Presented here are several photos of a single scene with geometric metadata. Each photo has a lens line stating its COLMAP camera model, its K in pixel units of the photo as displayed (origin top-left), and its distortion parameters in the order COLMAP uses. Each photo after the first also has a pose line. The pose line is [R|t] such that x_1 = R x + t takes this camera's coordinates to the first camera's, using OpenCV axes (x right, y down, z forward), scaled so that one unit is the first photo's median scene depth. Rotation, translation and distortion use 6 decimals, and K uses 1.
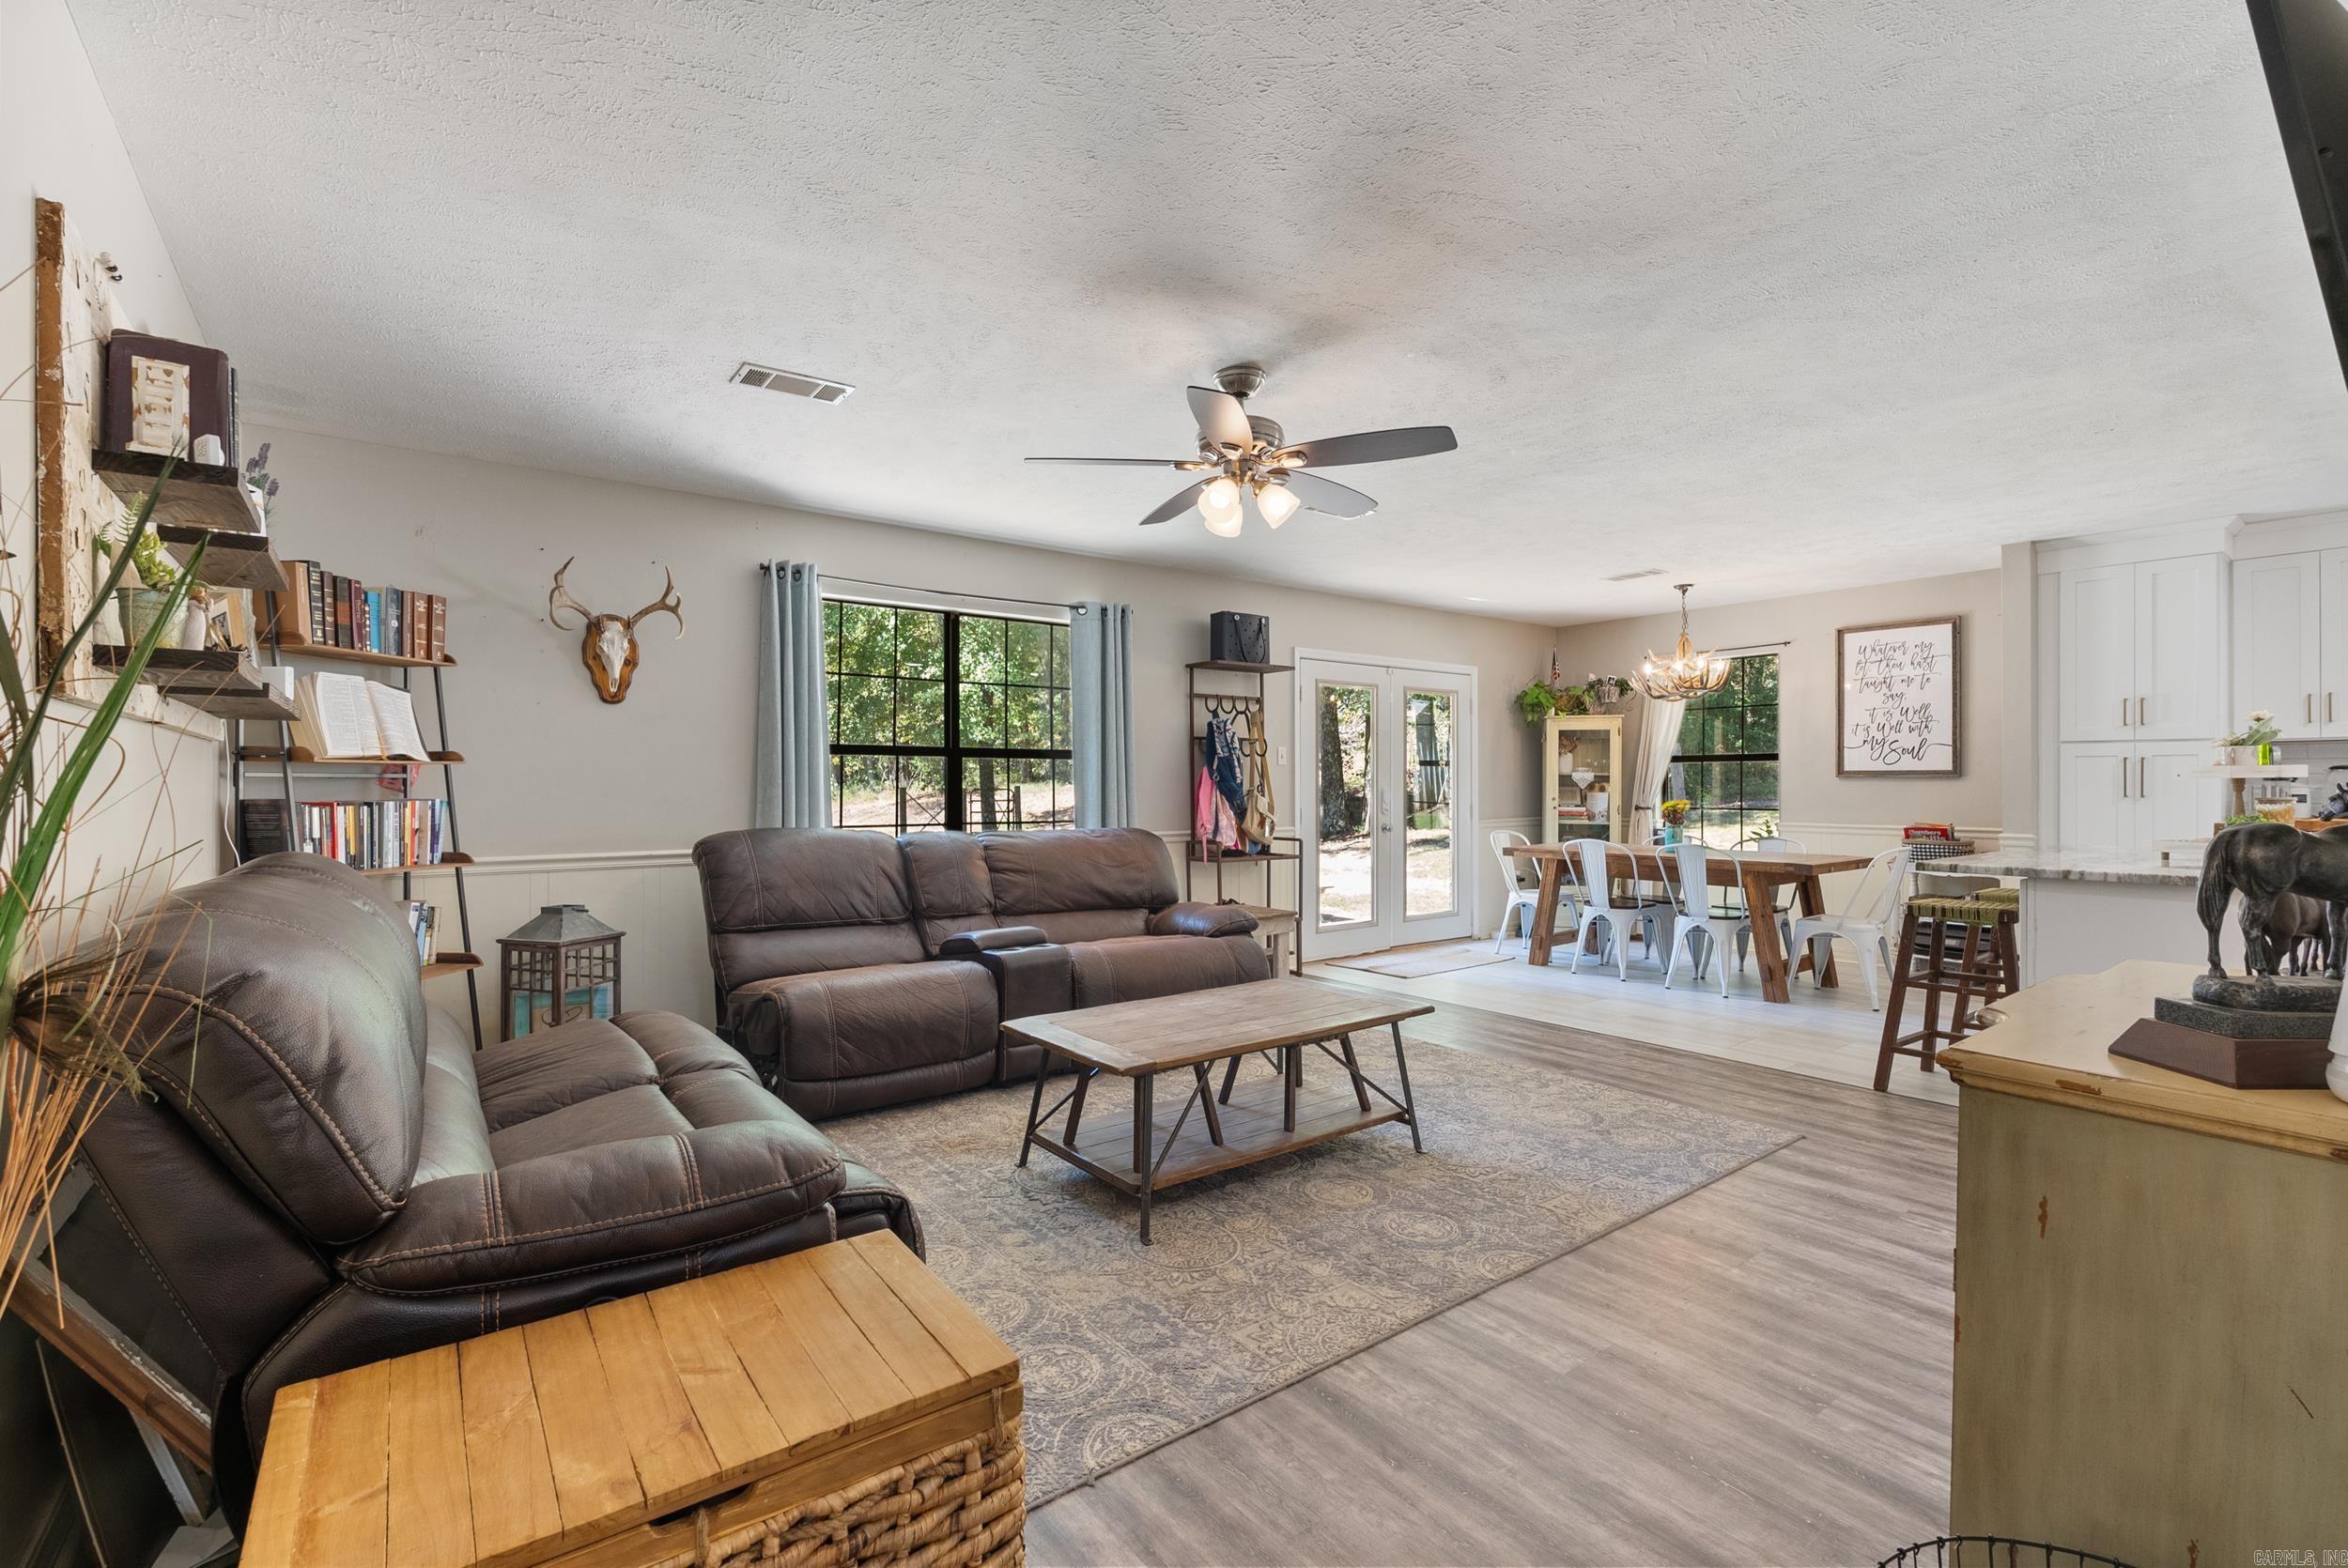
lens RADIAL K [[1034.8, 0, 1161.4], [0, 1034.8, 781.2], [0, 0, 1]] dist [-0.001021, 0.000610]
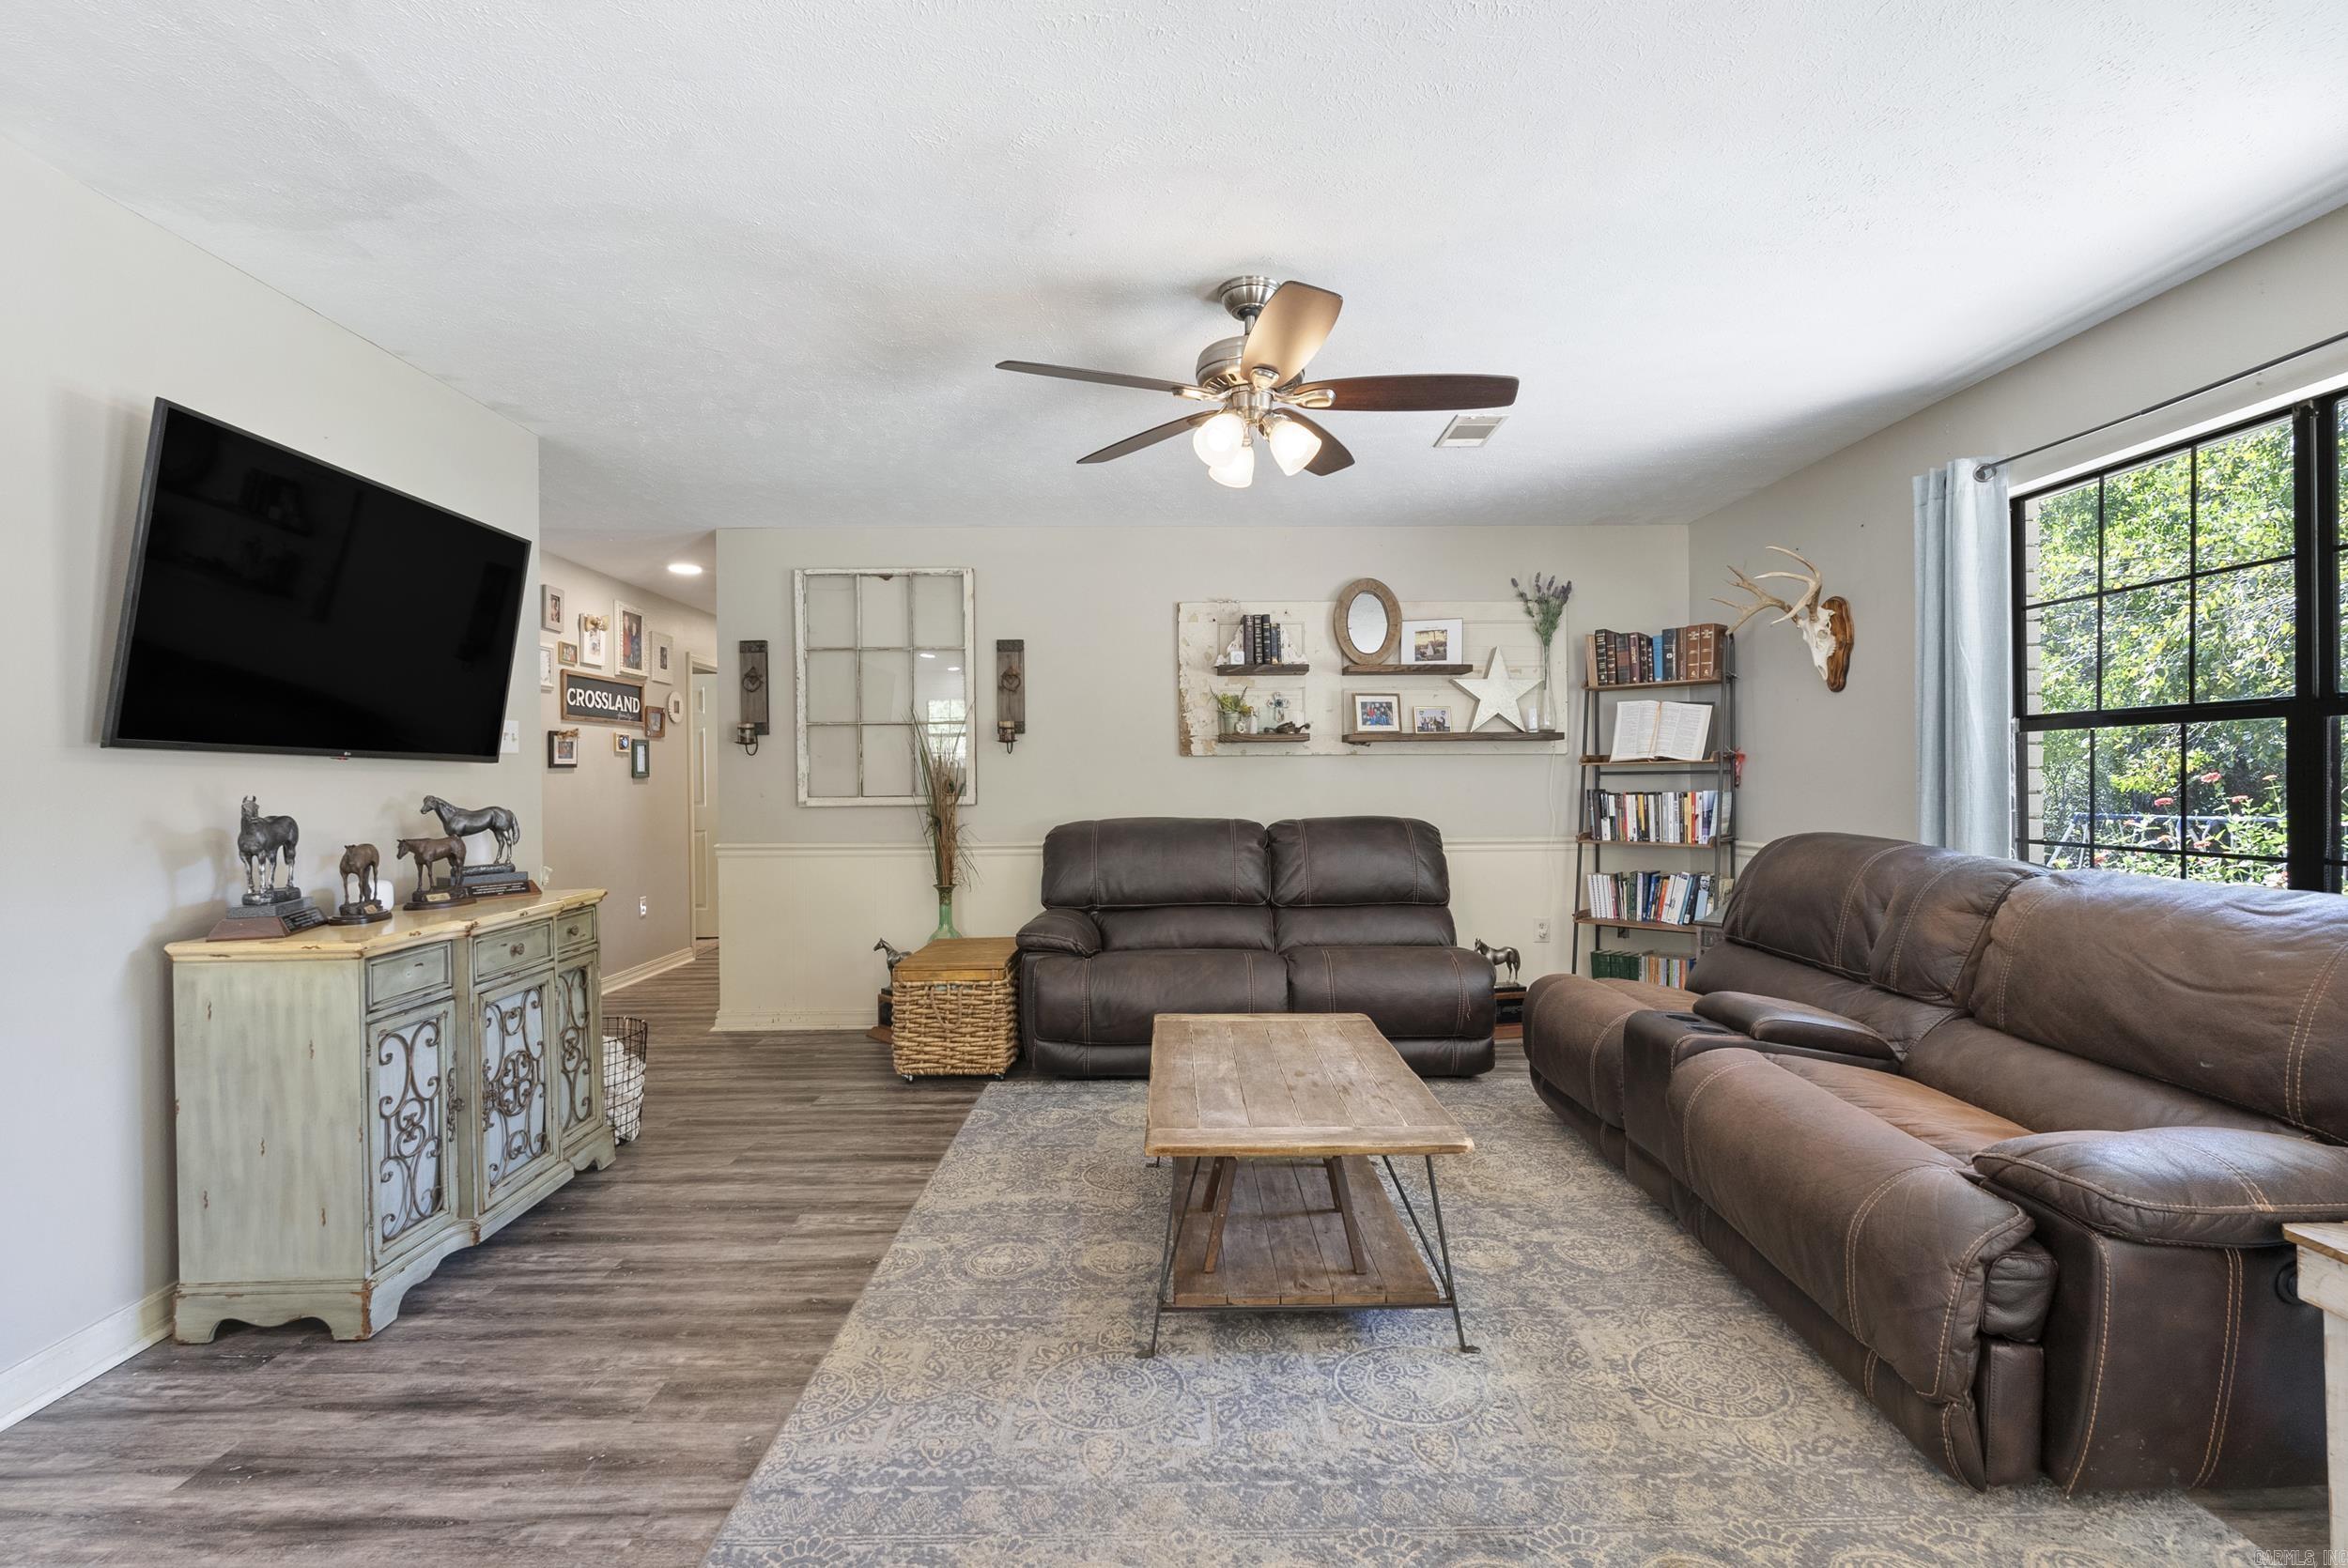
lens RADIAL K [[1052.7, 0, 1174.0], [0, 1052.7, 784.0], [0, 0, 1]] dist [-0.004264, -0.000213]
pose [[-0.590537, 0.008065, -0.806971, 0.401380], [0.012832, 0.999917, 0.000604, 0.000520], [0.806909, -0.009998, -0.590591, 0.733953]]
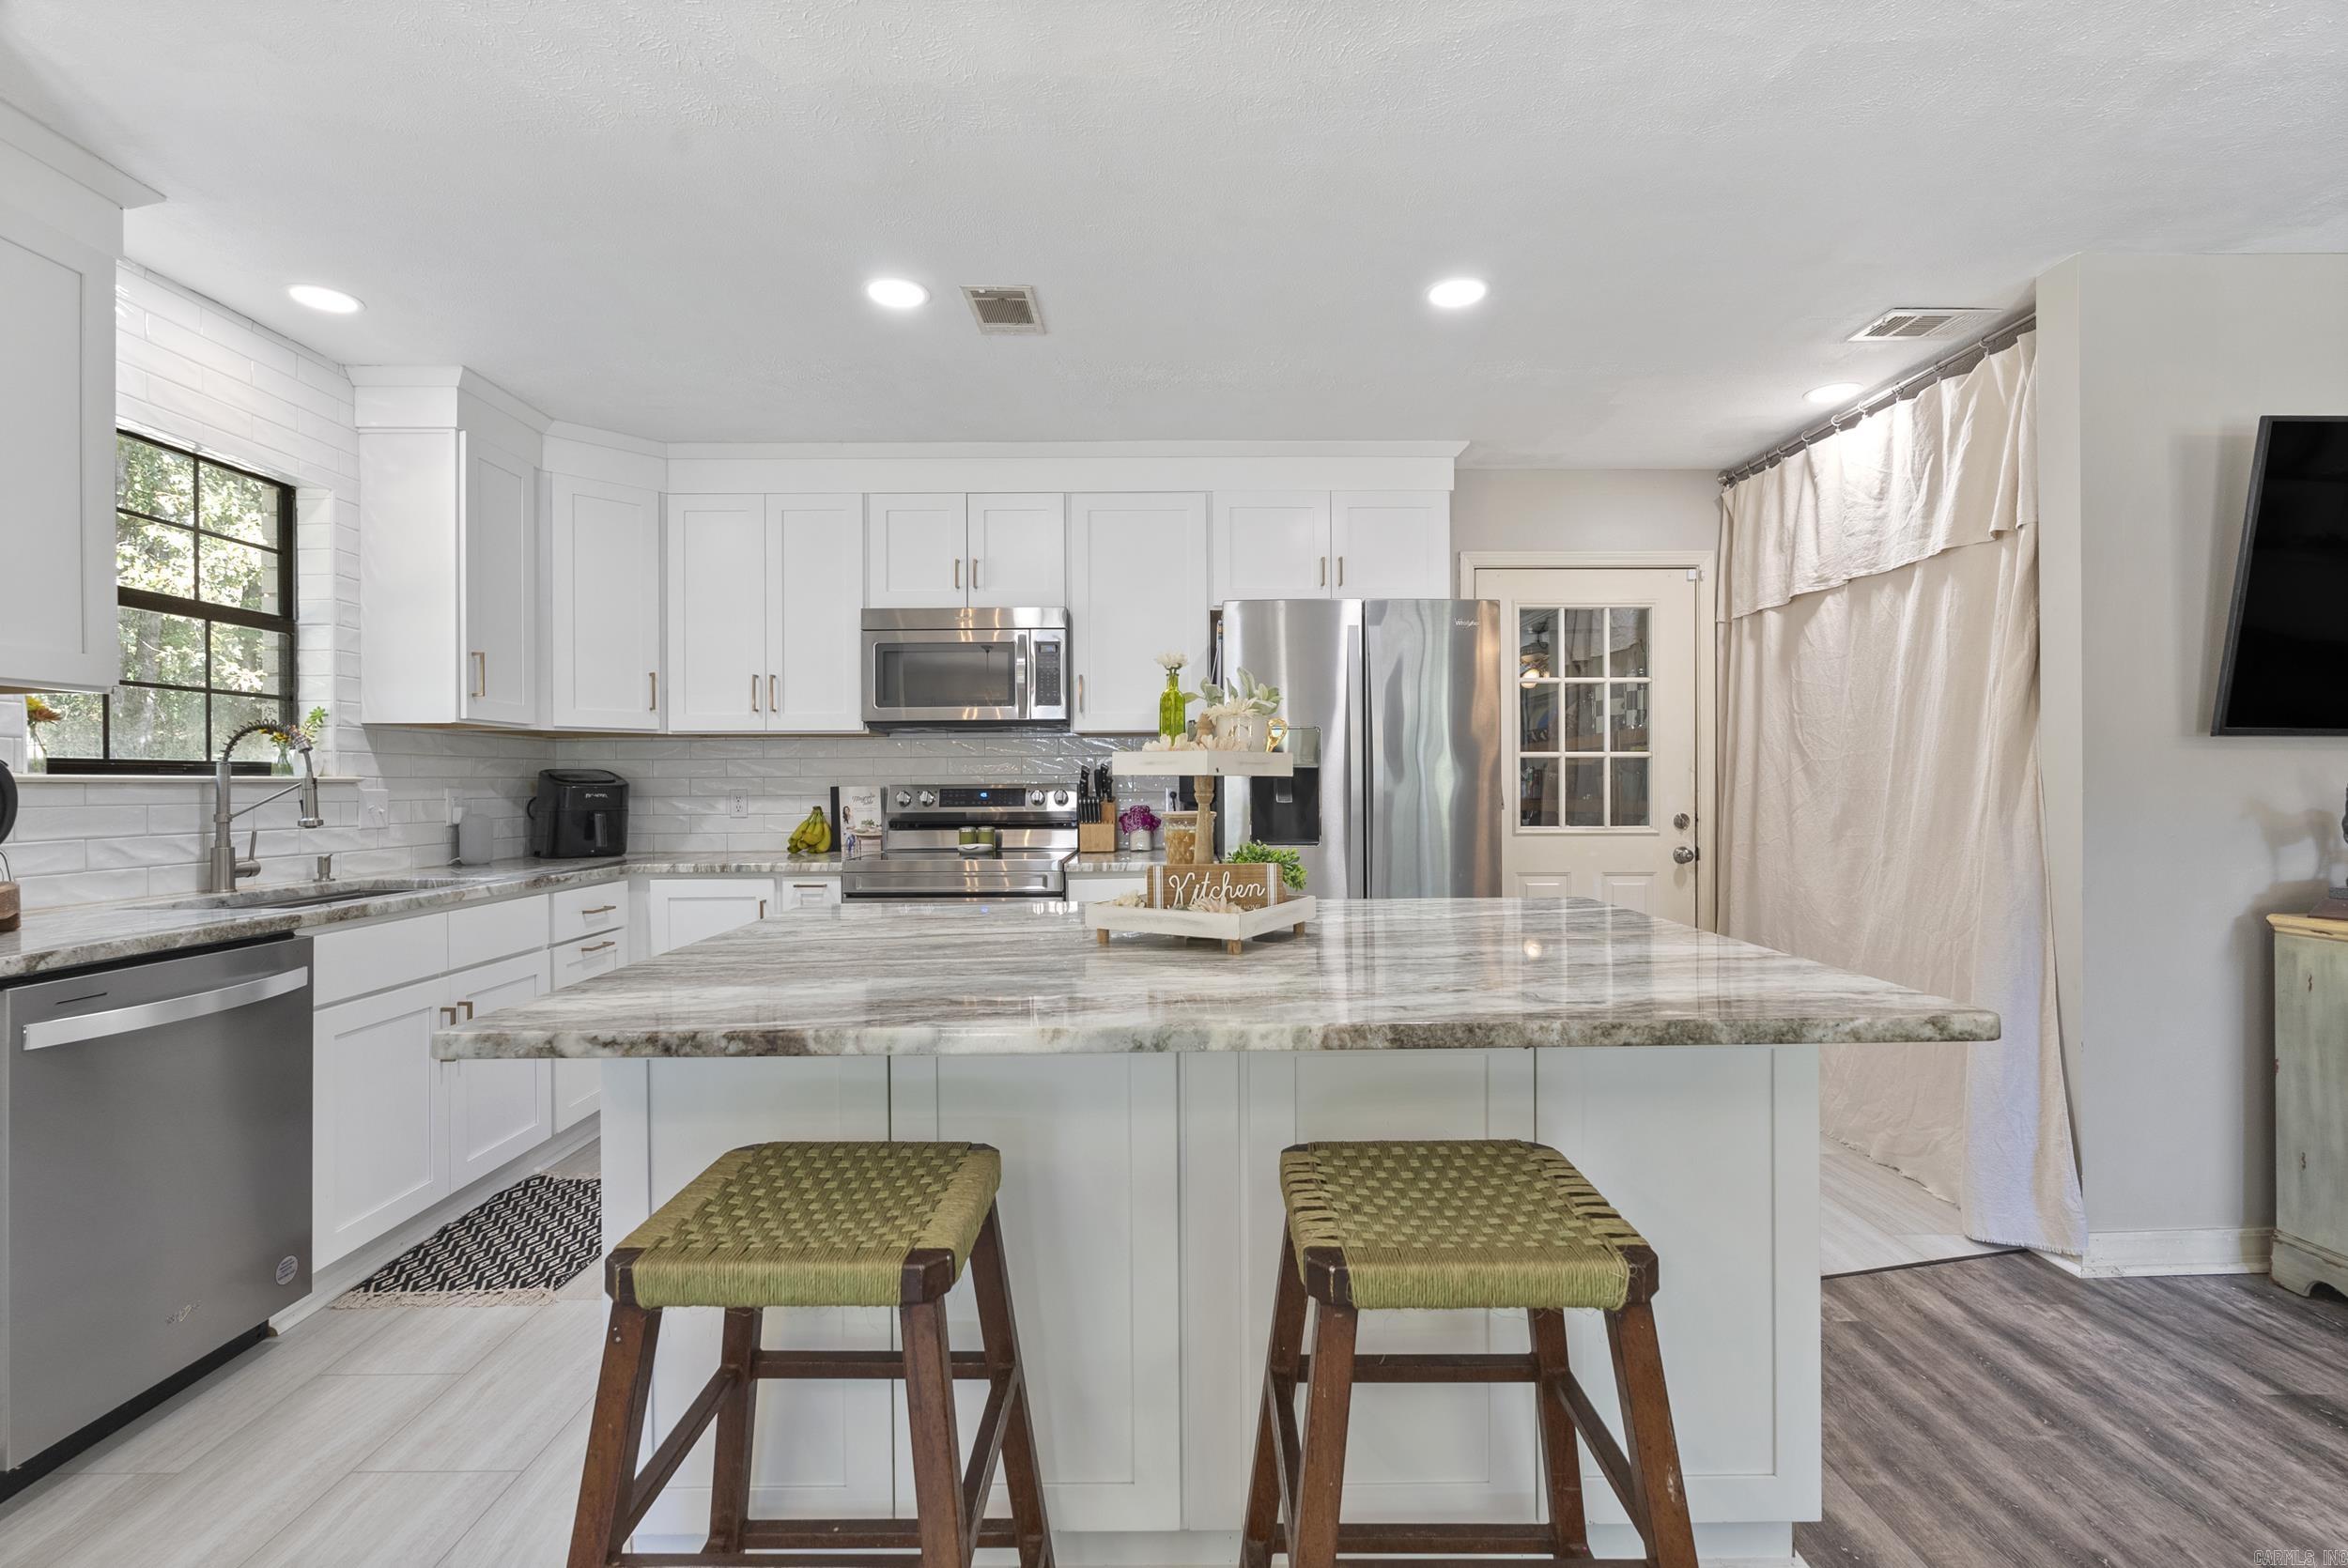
lens RADIAL K [[1052.7, 0, 1174.0], [0, 1052.7, 784.0], [0, 0, 1]] dist [-0.004264, -0.000213]
pose [[-0.803350, 0.004825, 0.595487, 0.410779], [0.005802, 0.999983, -0.000275, 0.000357], [-0.595479, 0.003234, -0.803365, 0.799330]]
